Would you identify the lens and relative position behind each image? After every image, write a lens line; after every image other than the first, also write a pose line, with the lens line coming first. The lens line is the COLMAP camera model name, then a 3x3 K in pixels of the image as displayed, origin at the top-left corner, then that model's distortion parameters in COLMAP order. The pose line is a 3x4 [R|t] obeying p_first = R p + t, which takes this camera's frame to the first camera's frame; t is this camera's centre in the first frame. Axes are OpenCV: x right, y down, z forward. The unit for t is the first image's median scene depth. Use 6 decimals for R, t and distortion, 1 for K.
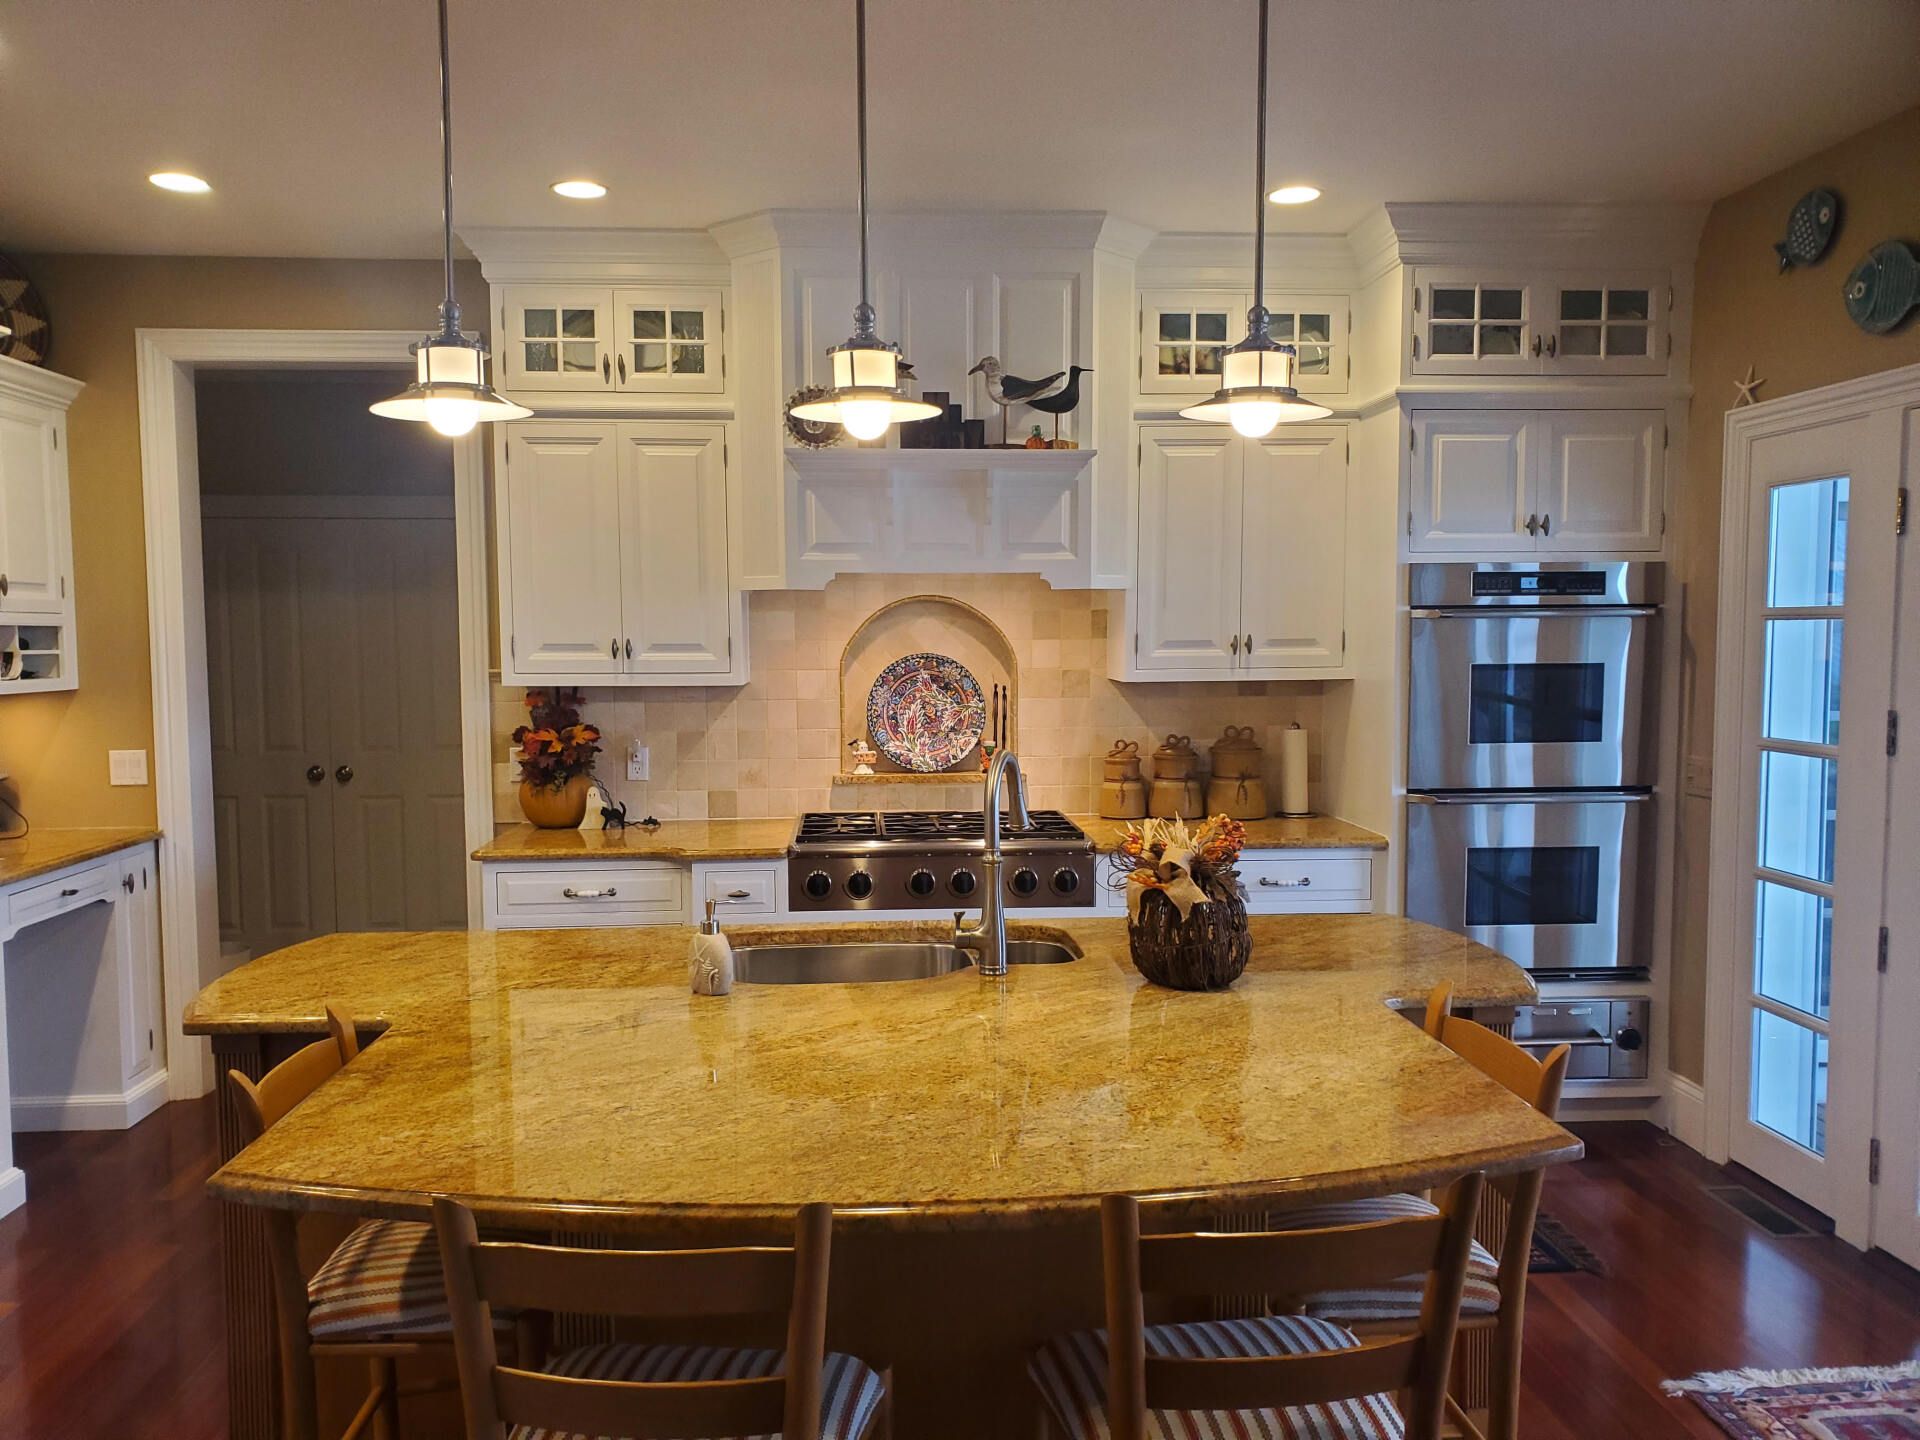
lens RADIAL K [[1402.7, 0, 960.0], [0, 1402.7, 720.0], [0, 0, 1]] dist [-0.001406, -0.000987]
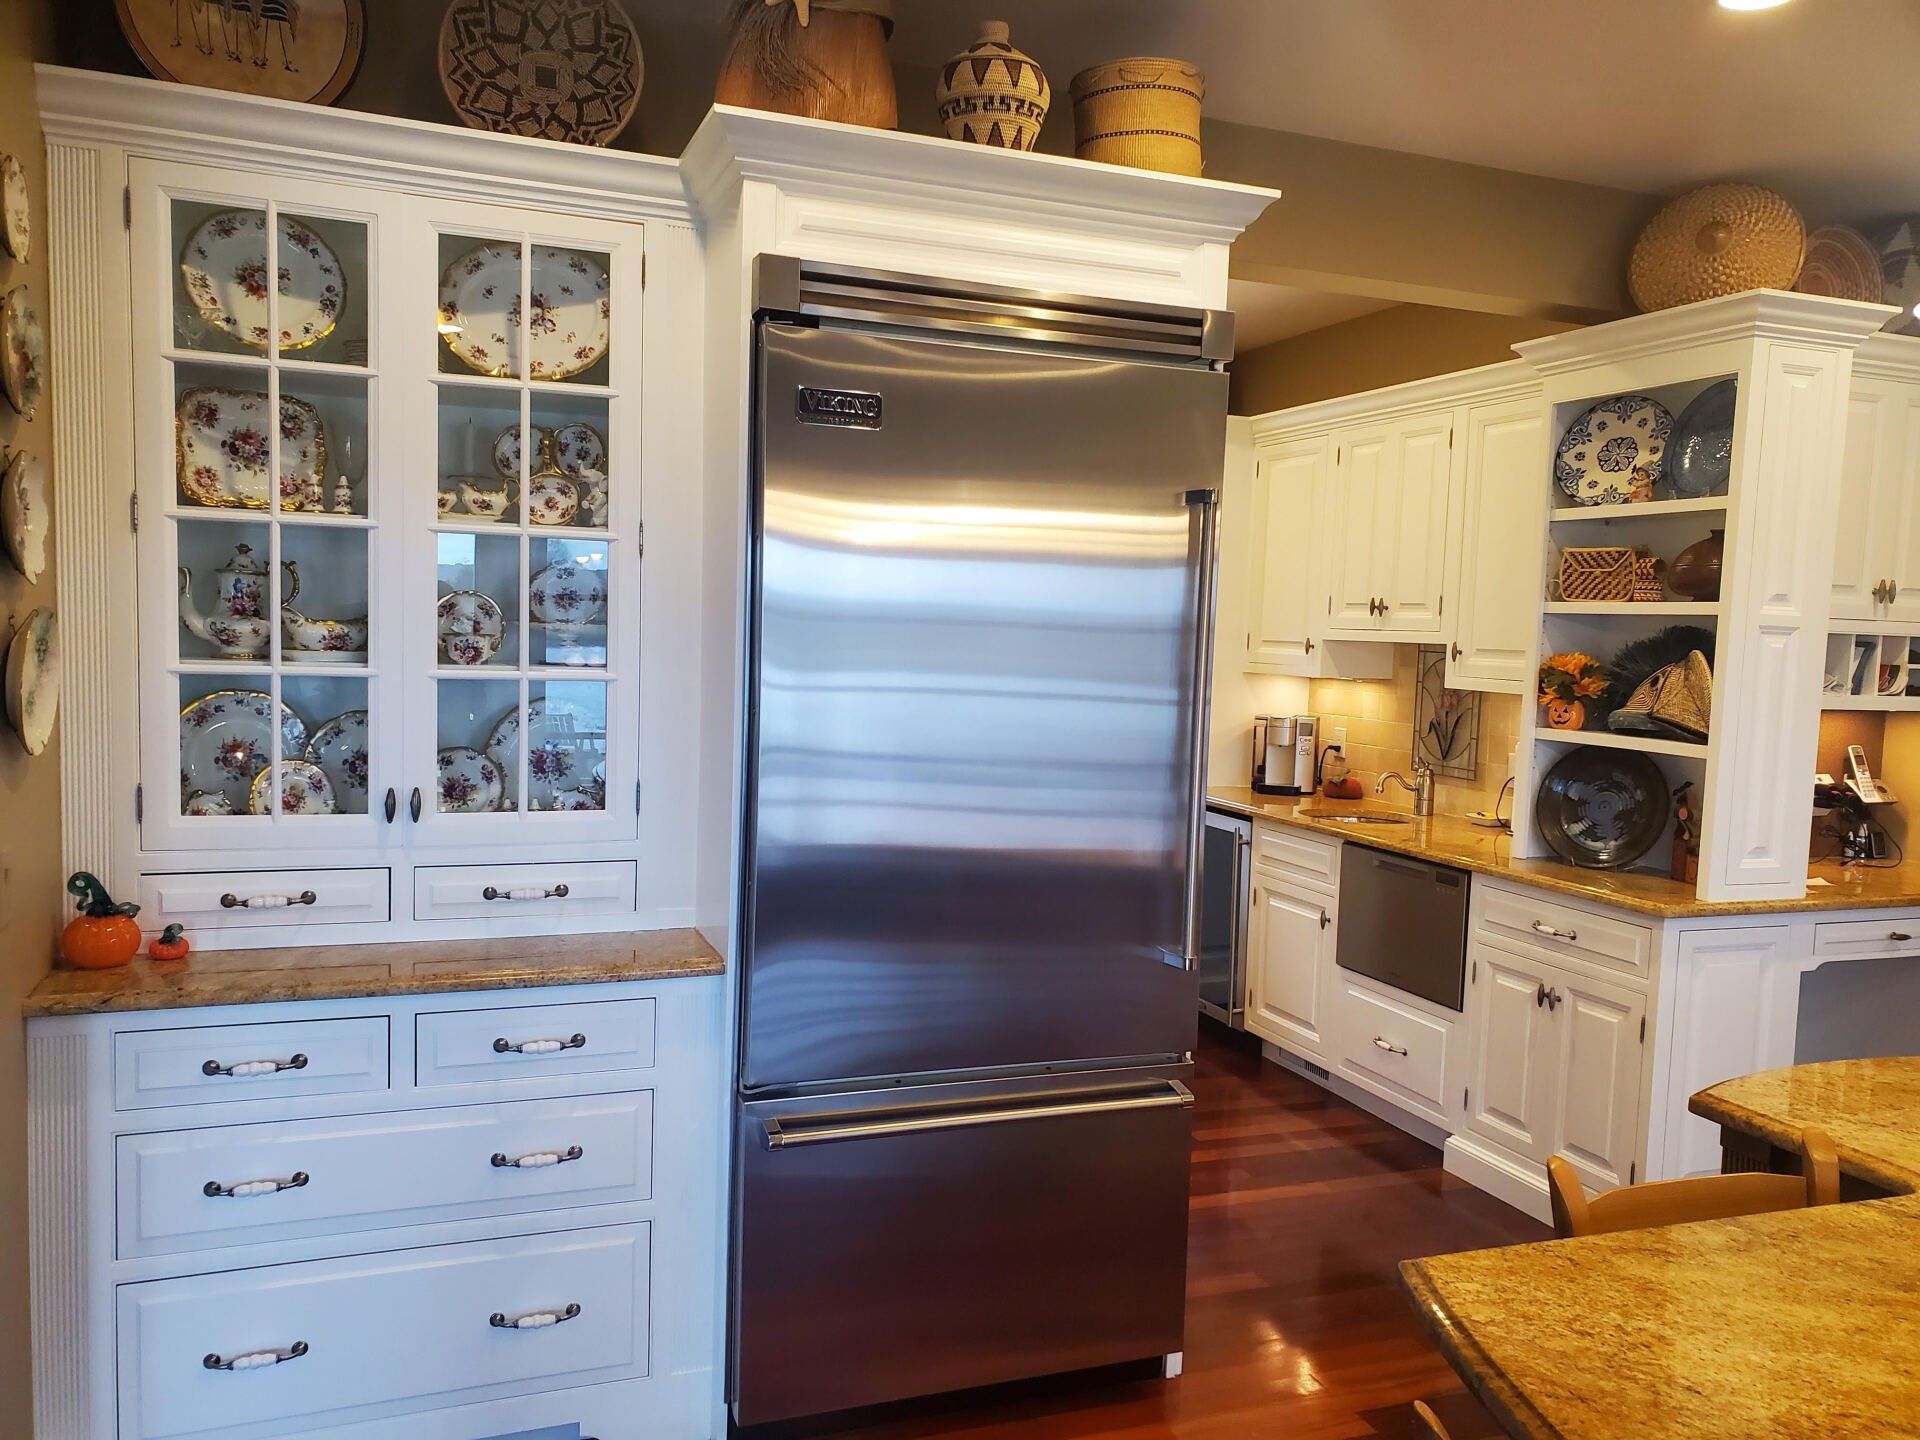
lens RADIAL K [[1486.3, 0, 960.9], [0, 1486.3, 748.5], [0, 0, 1]] dist [0.002200, 0.003021]
pose [[0.300792, 0.100042, -0.948428, 0.155808], [-0.097693, 0.992483, 0.073706, -0.014839], [0.948673, 0.070484, 0.308304, 0.340464]]
